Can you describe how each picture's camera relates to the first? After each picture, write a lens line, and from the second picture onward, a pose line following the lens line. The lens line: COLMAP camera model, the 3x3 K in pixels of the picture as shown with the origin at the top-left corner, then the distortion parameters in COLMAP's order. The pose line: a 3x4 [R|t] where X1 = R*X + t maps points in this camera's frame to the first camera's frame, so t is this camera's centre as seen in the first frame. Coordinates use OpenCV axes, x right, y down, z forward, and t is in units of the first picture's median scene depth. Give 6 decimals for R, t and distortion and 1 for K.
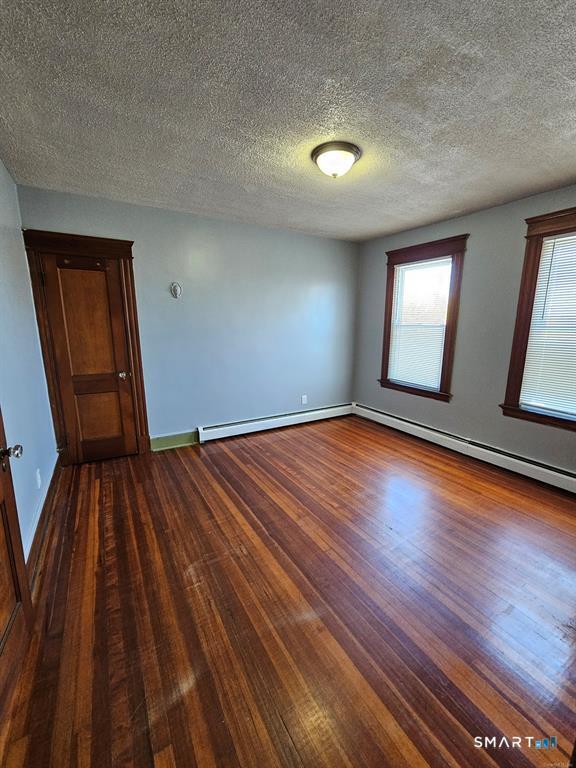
lens RADIAL K [[313.2, 0, 292.9], [0, 313.2, 386.5], [0, 0, 1]] dist [-0.002886, -0.000651]
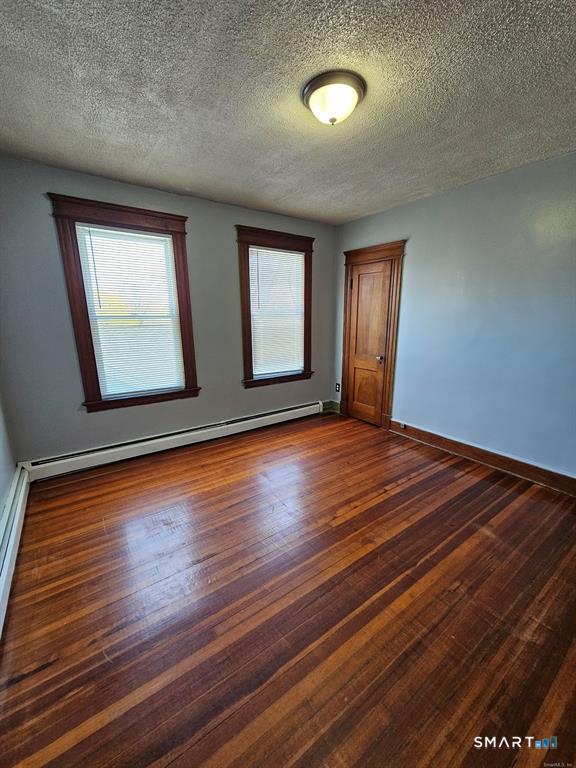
lens RADIAL K [[313.2, 0, 292.9], [0, 313.2, 386.5], [0, 0, 1]] dist [-0.002886, -0.000651]
pose [[-0.076332, -0.231770, 0.969771, -0.546453], [0.203792, 0.948450, 0.242715, -0.183496], [-0.976034, 0.216159, -0.025164, 0.897733]]
